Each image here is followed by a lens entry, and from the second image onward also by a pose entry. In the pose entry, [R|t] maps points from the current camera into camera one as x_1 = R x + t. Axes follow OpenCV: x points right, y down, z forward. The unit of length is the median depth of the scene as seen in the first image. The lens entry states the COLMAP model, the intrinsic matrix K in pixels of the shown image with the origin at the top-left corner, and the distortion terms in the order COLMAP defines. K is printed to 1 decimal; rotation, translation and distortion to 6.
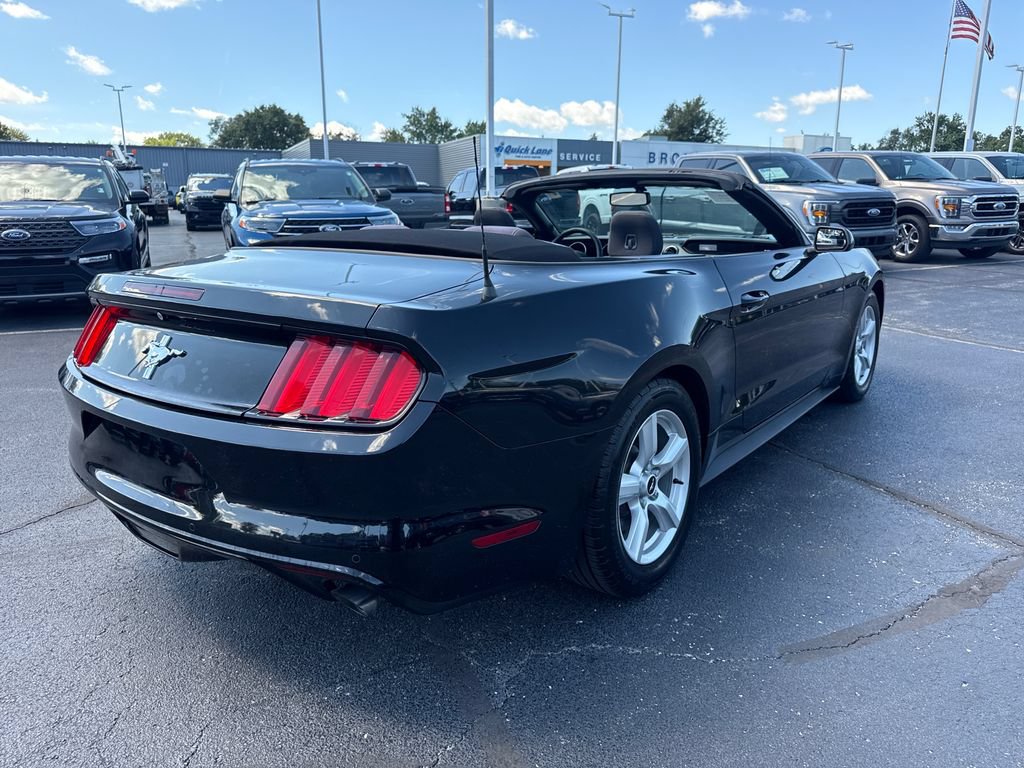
lens RADIAL K [[735.7, 0, 517.6], [0, 735.7, 386.2], [0, 0, 1]] dist [-0.003083, -0.011714]
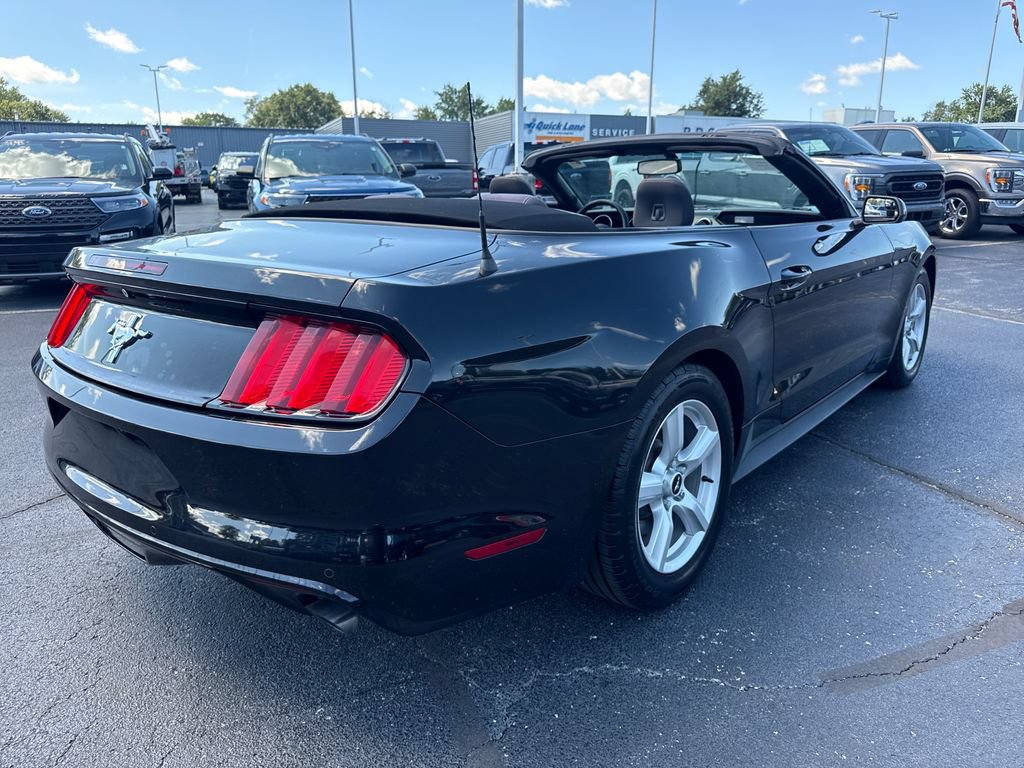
lens RADIAL K [[735.7, 0, 517.1], [0, 735.7, 380.4], [0, 0, 1]] dist [-0.003083, -0.011714]
pose [[0.999037, 0.006253, -0.043433, 0.019608], [-0.005363, 0.999774, 0.020580, -0.006123], [0.043552, -0.020327, 0.998844, 0.076003]]
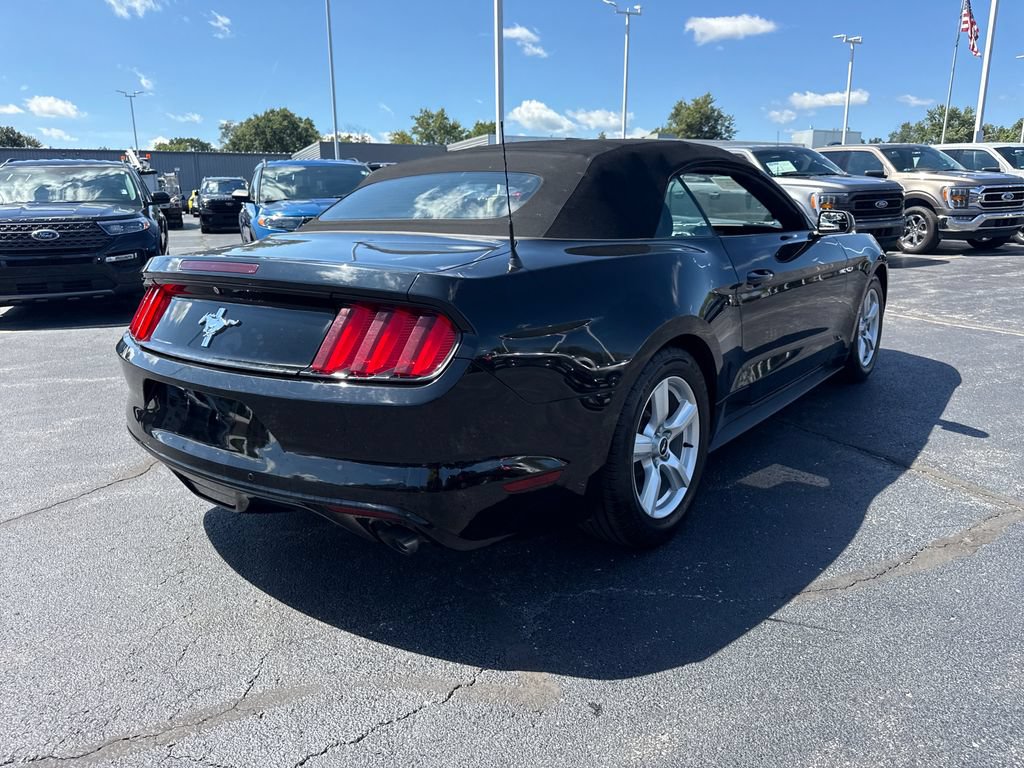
lens RADIAL K [[735.7, 0, 516.0], [0, 735.7, 389.5], [0, 0, 1]] dist [-0.003083, -0.011714]
pose [[0.999827, -0.009399, -0.016069, -0.012226], [0.009458, 0.999949, 0.003546, 0.033102], [0.016034, -0.003697, 0.999865, -0.061996]]
